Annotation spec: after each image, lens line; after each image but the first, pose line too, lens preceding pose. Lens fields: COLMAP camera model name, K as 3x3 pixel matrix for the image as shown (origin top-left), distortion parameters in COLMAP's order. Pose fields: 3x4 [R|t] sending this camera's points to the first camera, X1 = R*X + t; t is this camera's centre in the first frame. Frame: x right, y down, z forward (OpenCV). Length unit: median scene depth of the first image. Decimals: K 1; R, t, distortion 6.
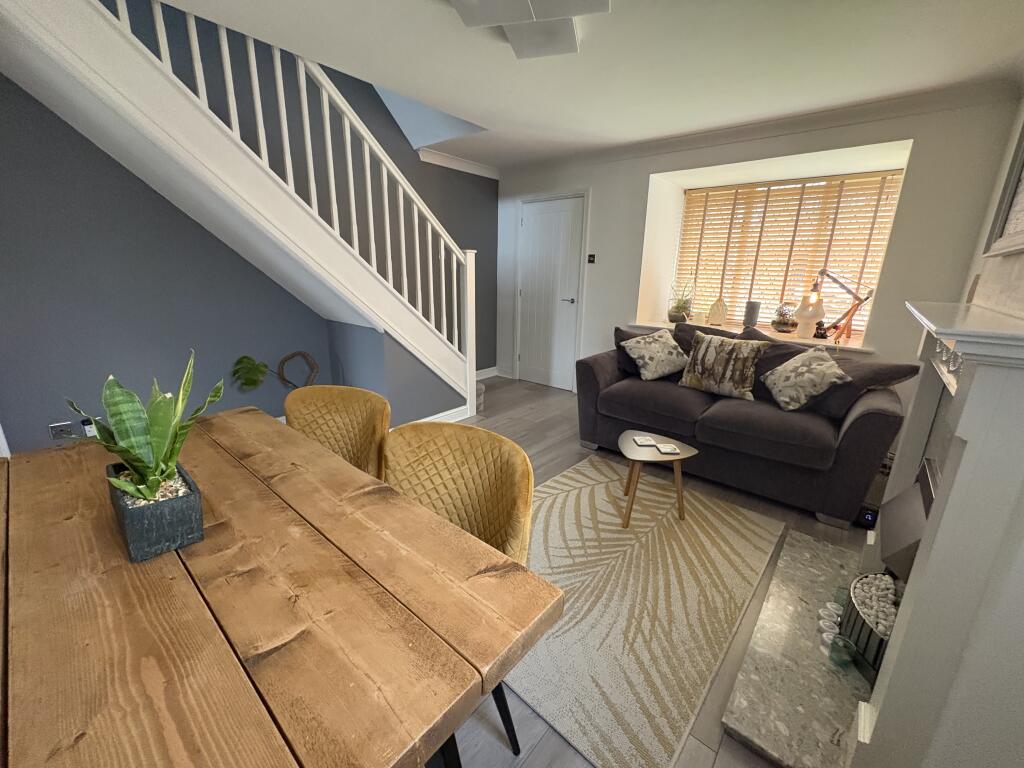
lens RADIAL K [[412.1, 0, 512.7], [0, 412.1, 381.6], [0, 0, 1]] dist [0.005929, -0.000857]
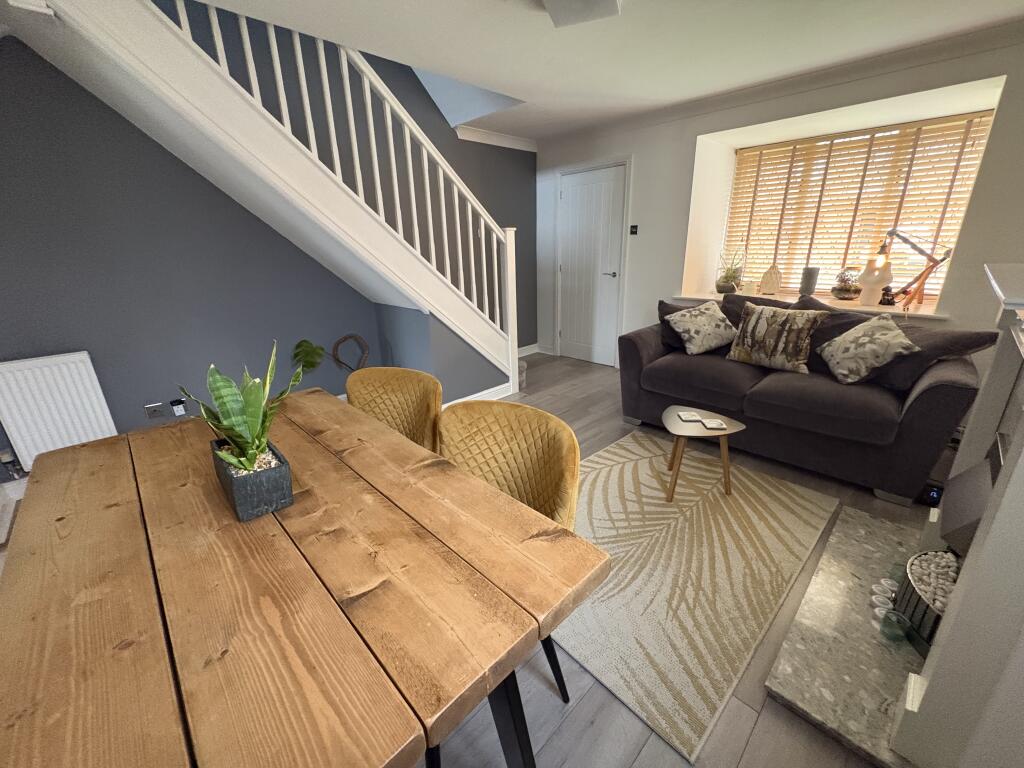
lens RADIAL K [[412.1, 0, 512.1], [0, 412.1, 381.1], [0, 0, 1]] dist [0.005929, -0.000857]
pose [[0.994893, -0.015201, -0.099789, -0.006001], [0.020887, 0.998202, 0.056188, -0.006266], [0.098755, -0.057986, 0.993421, -0.028444]]
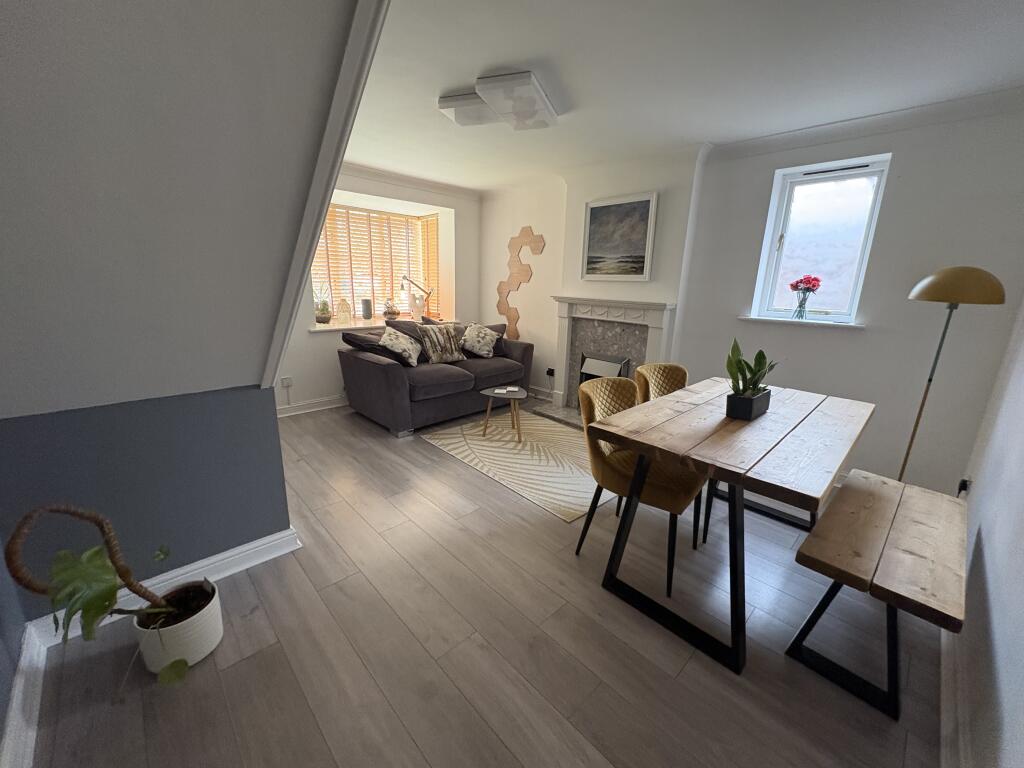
lens RADIAL K [[412.1, 0, 512.2], [0, 412.1, 383.3], [0, 0, 1]] dist [0.005929, -0.000857]
pose [[0.094486, -0.265347, 0.959512, -1.320162], [0.235023, 0.942526, 0.237506, -0.279182], [-0.967386, 0.203066, 0.151418, 0.792523]]
